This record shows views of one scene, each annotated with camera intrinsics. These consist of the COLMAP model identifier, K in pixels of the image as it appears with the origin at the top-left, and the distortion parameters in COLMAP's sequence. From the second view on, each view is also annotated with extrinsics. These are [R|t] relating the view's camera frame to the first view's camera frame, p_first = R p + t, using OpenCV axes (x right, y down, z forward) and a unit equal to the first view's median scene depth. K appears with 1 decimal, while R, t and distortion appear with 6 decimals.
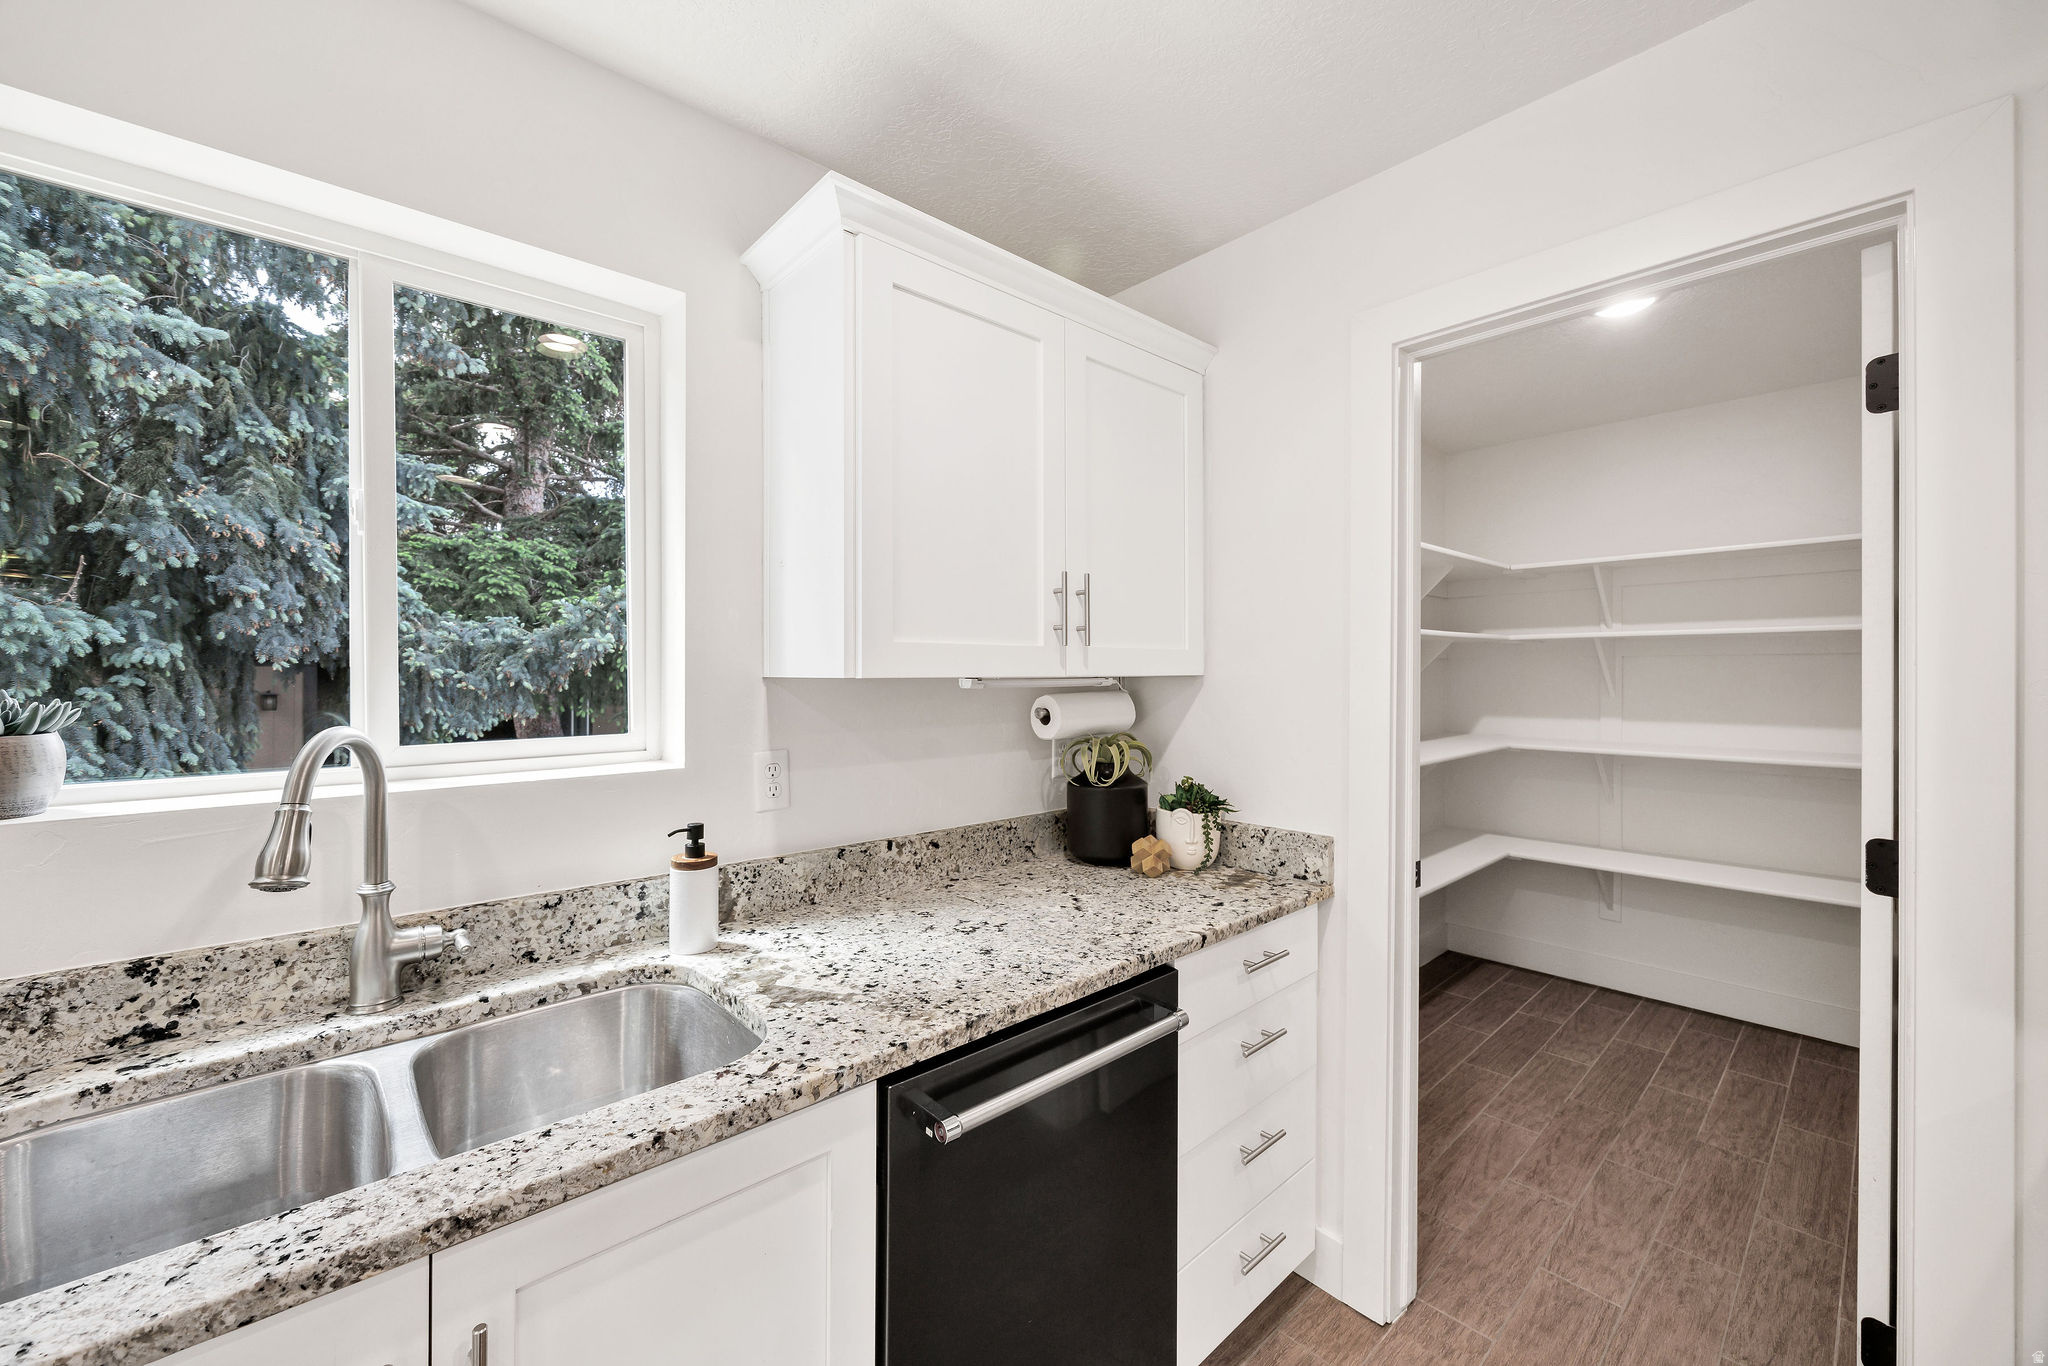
lens RADIAL K [[809.2, 0, 1010.5], [0, 809.2, 667.9], [0, 0, 1]] dist [-0.000596, -0.000395]
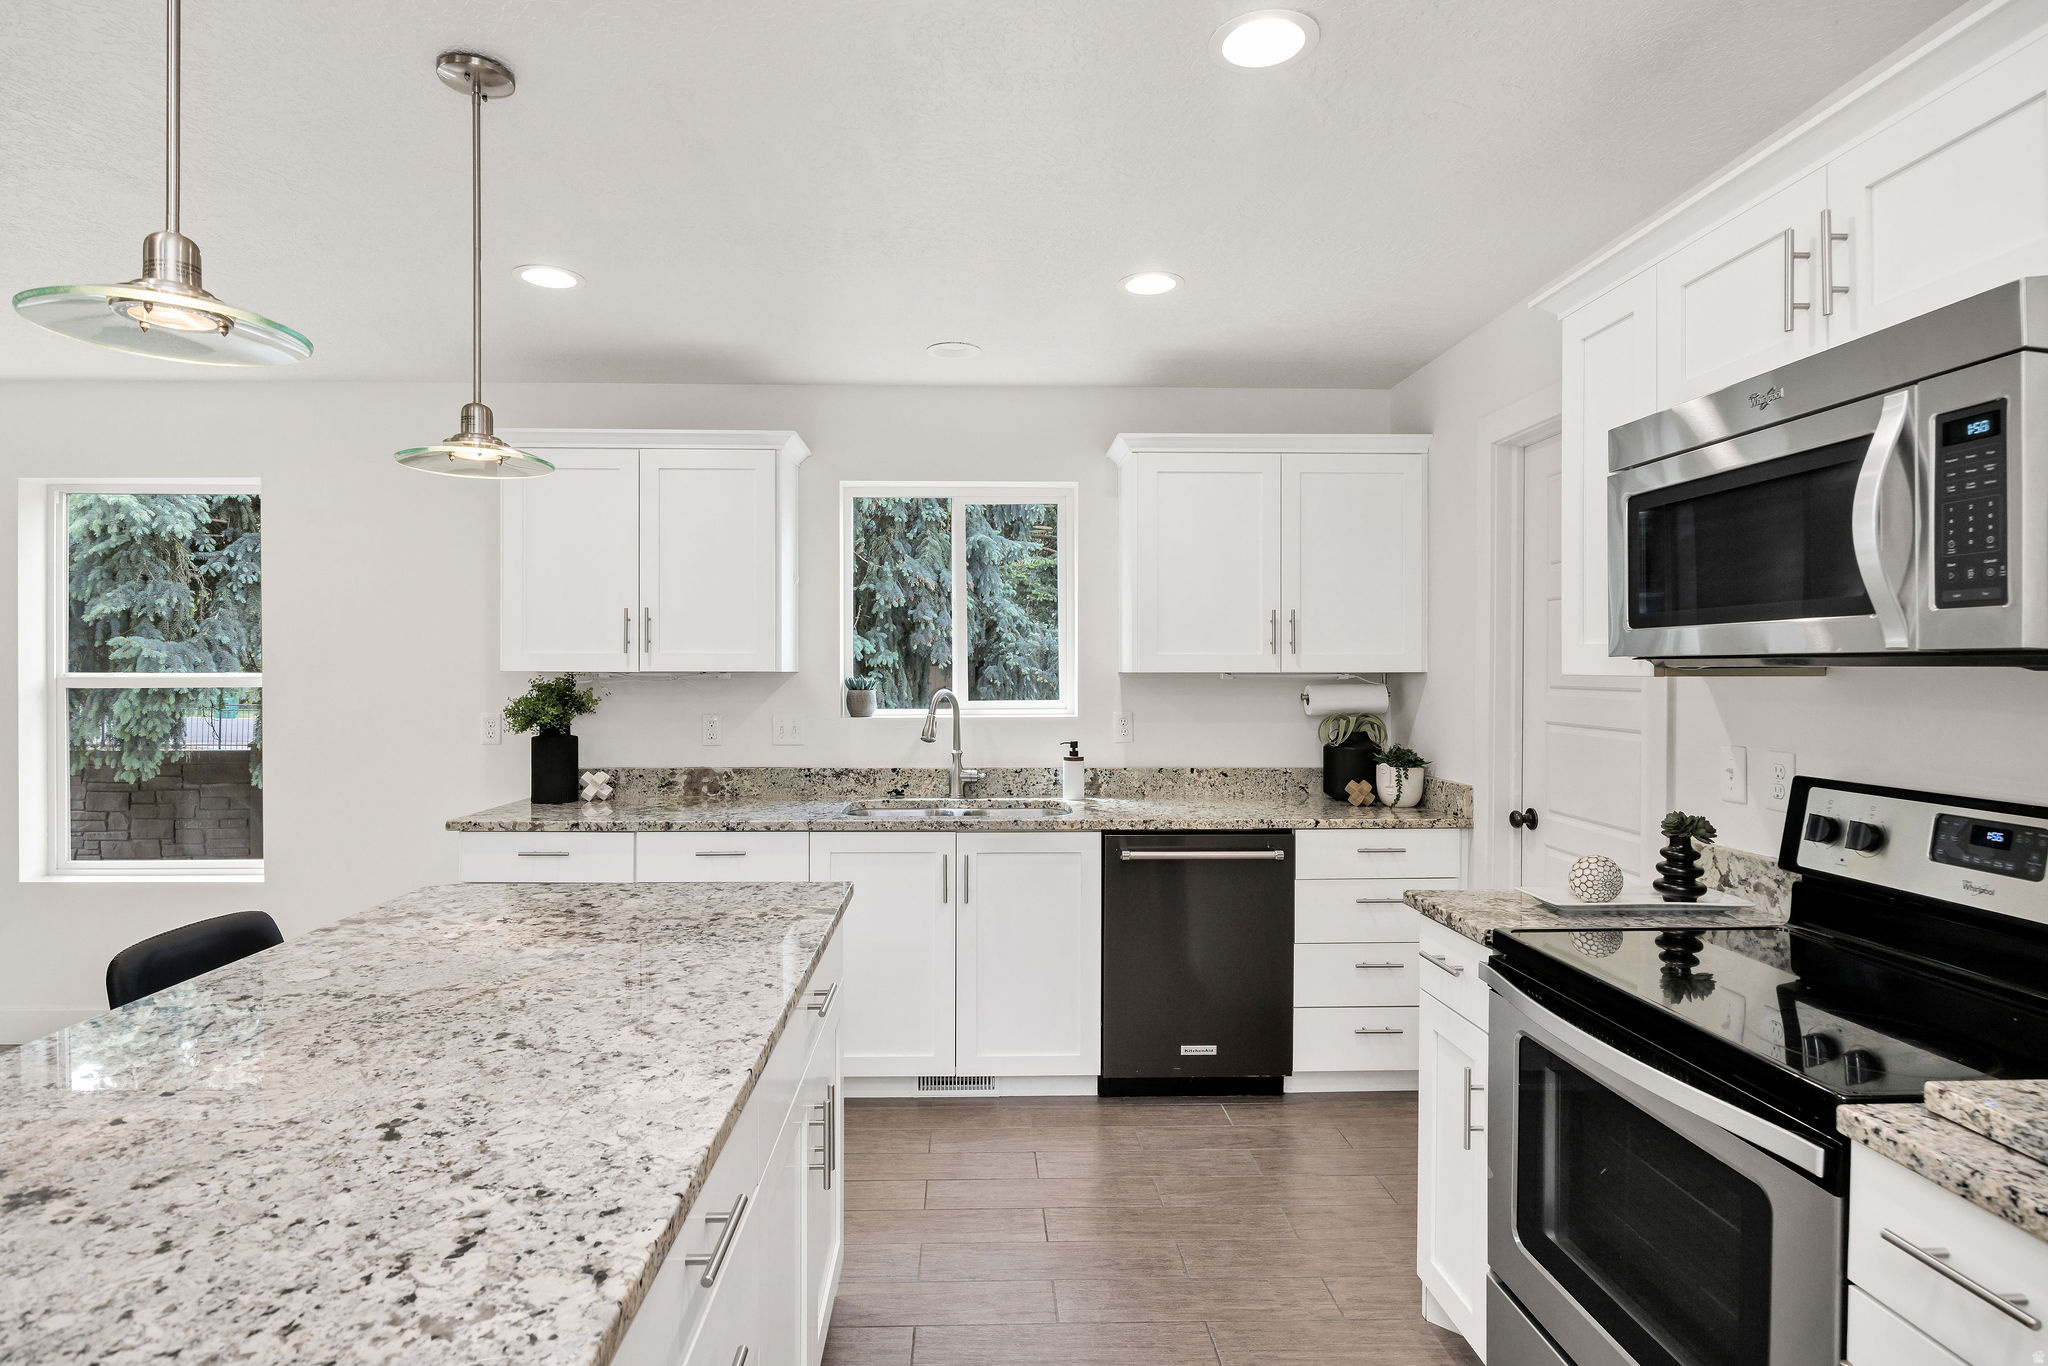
lens RADIAL K [[1038.0, 0, 972.9], [0, 1038.0, 670.9], [0, 0, 1]] dist [-0.008110, -0.000339]
pose [[0.752141, 0.001003, -0.659001, 0.861936], [0.003933, 0.999974, 0.006010, -0.006704], [0.658990, -0.007112, 0.752118, -0.874316]]
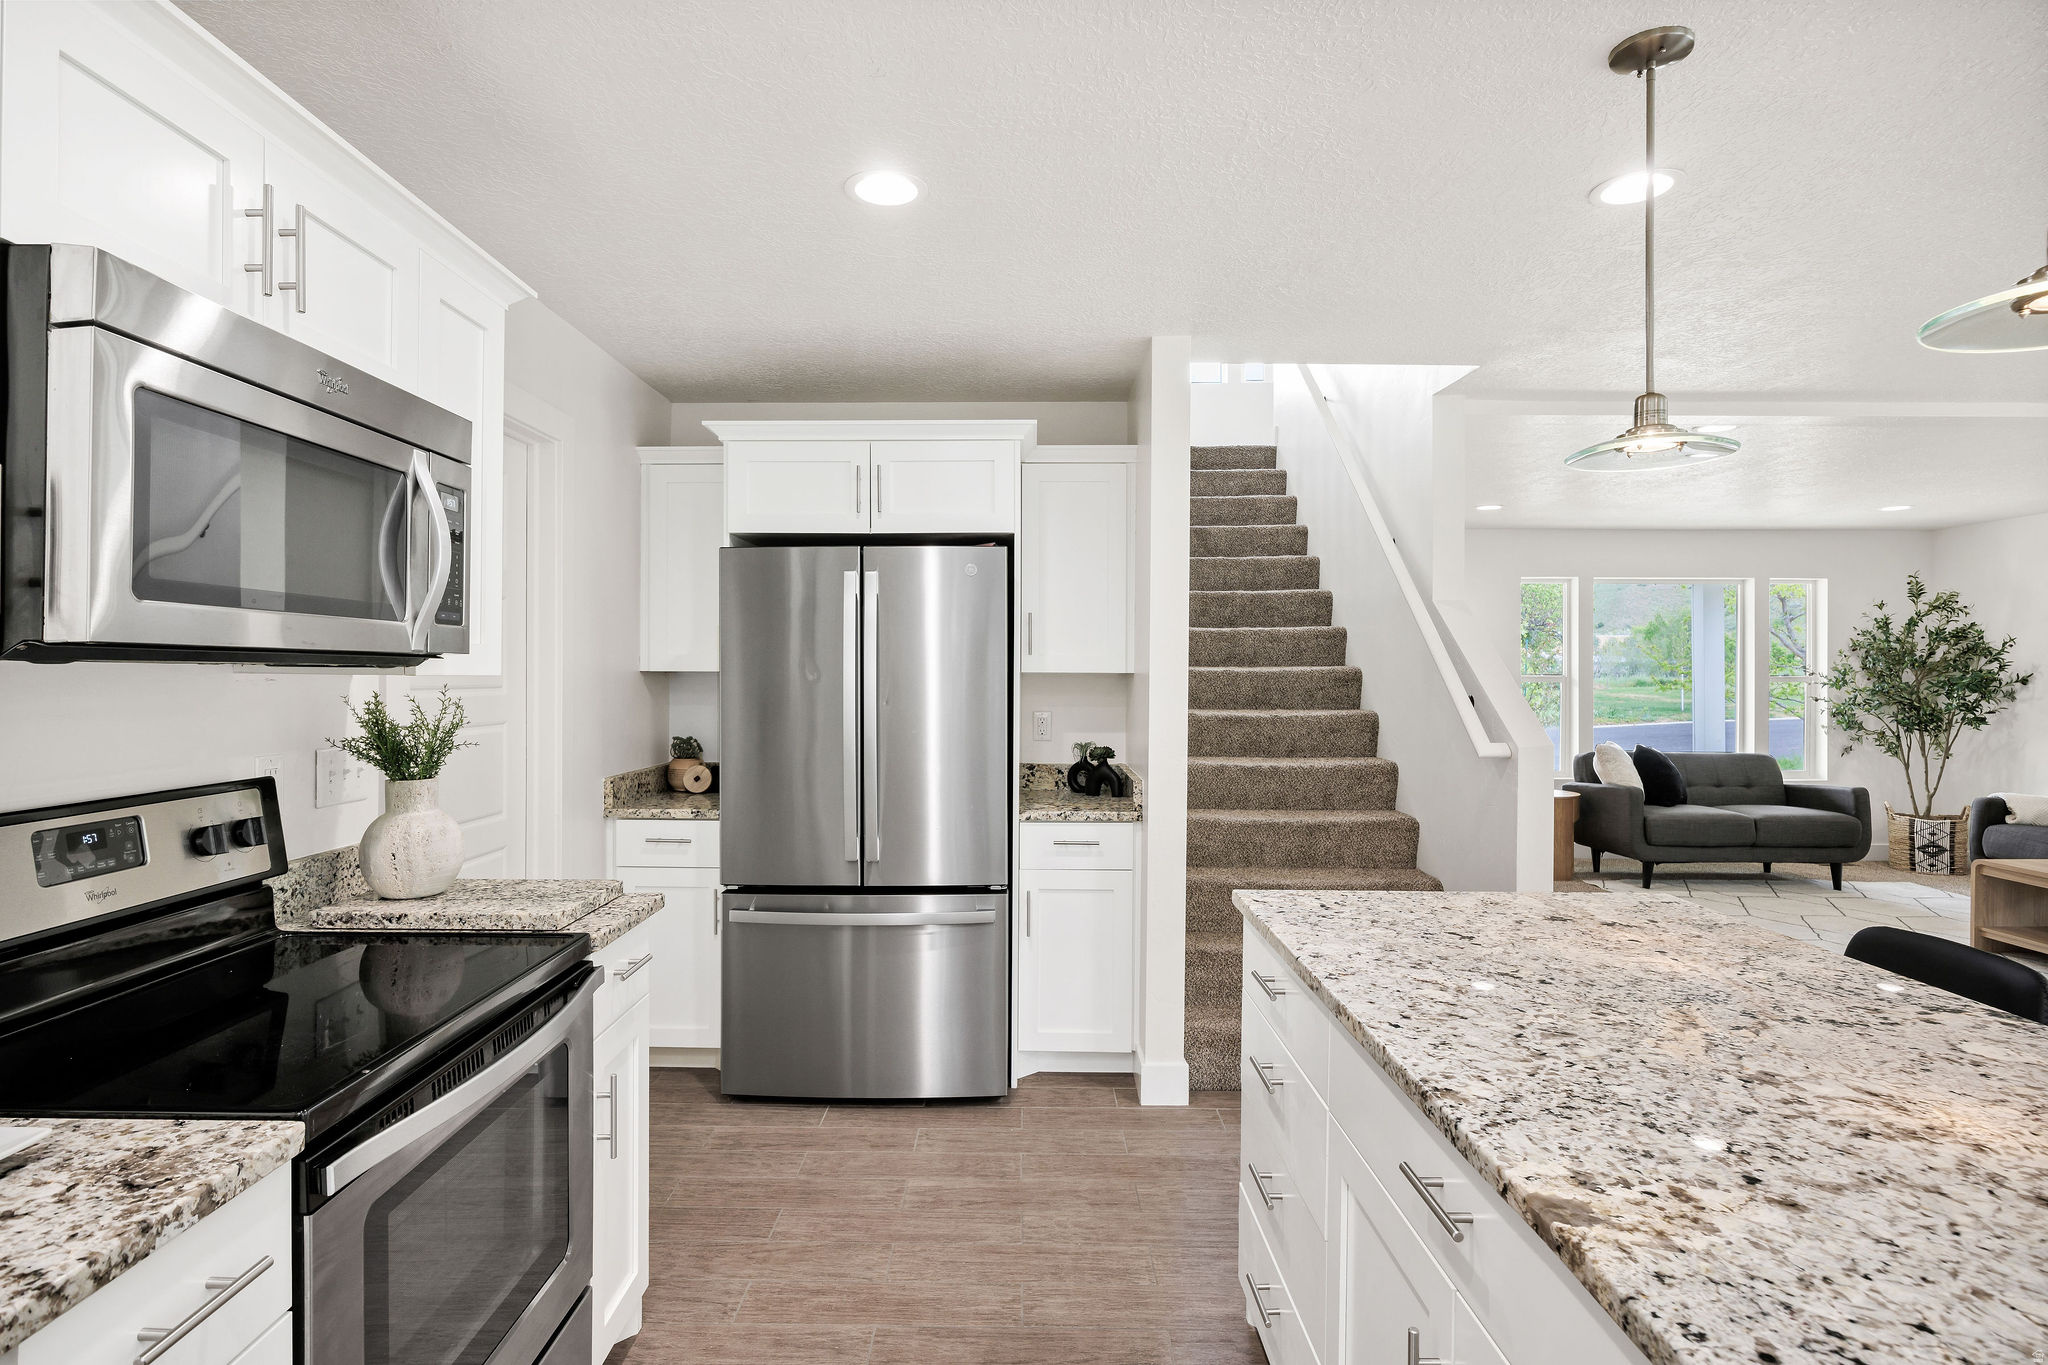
lens RADIAL K [[1038.0, 0, 994.1], [0, 1038.0, 671.7], [0, 0, 1]] dist [-0.008110, -0.000339]
pose [[-0.732169, -0.000715, 0.681122, -0.052583], [-0.010680, 0.999889, -0.010431, 0.006412], [-0.681039, -0.014912, -0.732095, 0.317341]]
